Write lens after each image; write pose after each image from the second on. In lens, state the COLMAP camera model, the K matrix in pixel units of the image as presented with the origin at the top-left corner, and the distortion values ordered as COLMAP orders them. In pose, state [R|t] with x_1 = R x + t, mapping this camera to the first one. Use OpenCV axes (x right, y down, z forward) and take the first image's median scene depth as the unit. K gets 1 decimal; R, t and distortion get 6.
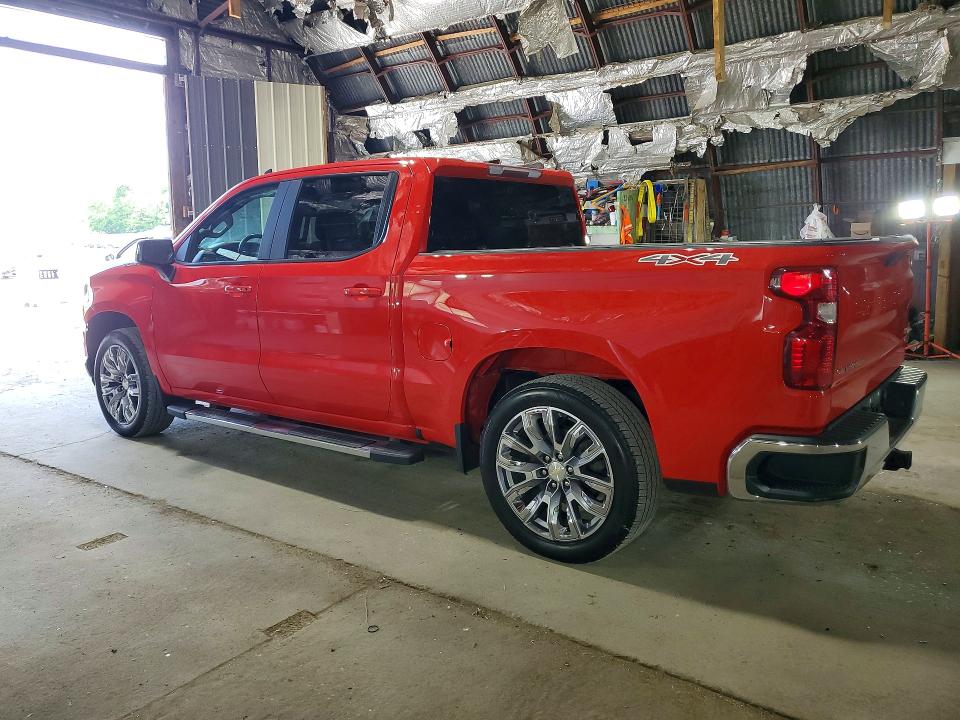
lens RADIAL K [[744.2, 0, 480.0], [0, 744.2, 360.0], [0, 0, 1]] dist [-0.017213, 0.042955]
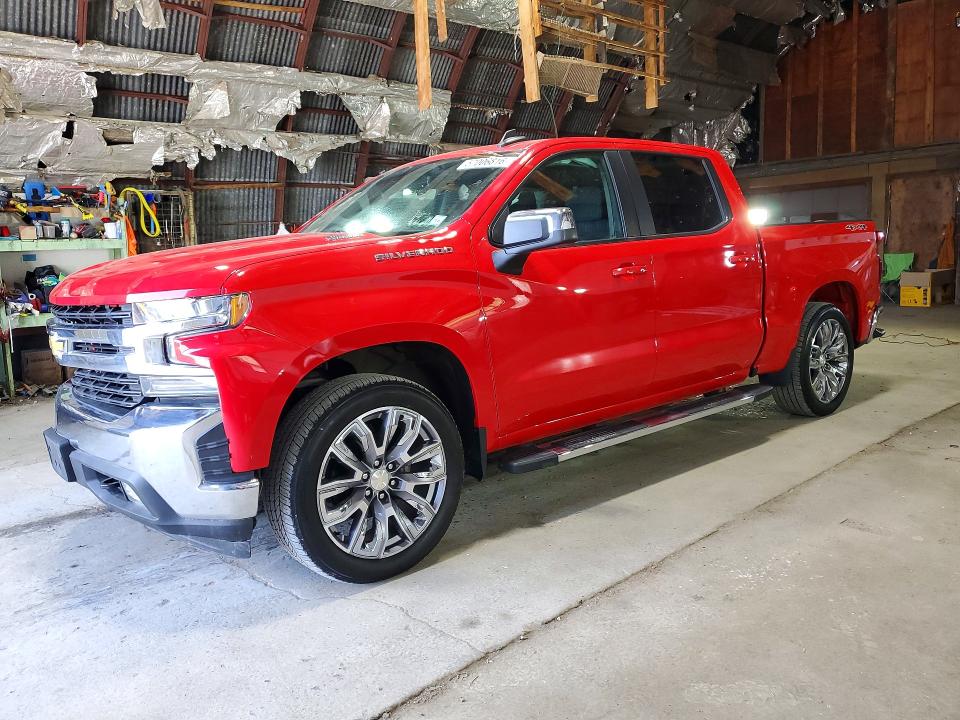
lens RADIAL K [[744.2, 0, 480.0], [0, 744.2, 360.0], [0, 0, 1]] dist [-0.017213, 0.042955]
pose [[0.221557, -0.134479, 0.965830, -0.591411], [0.191456, 0.977167, 0.092138, -0.052126], [-0.956168, 0.164501, 0.242245, 0.470332]]
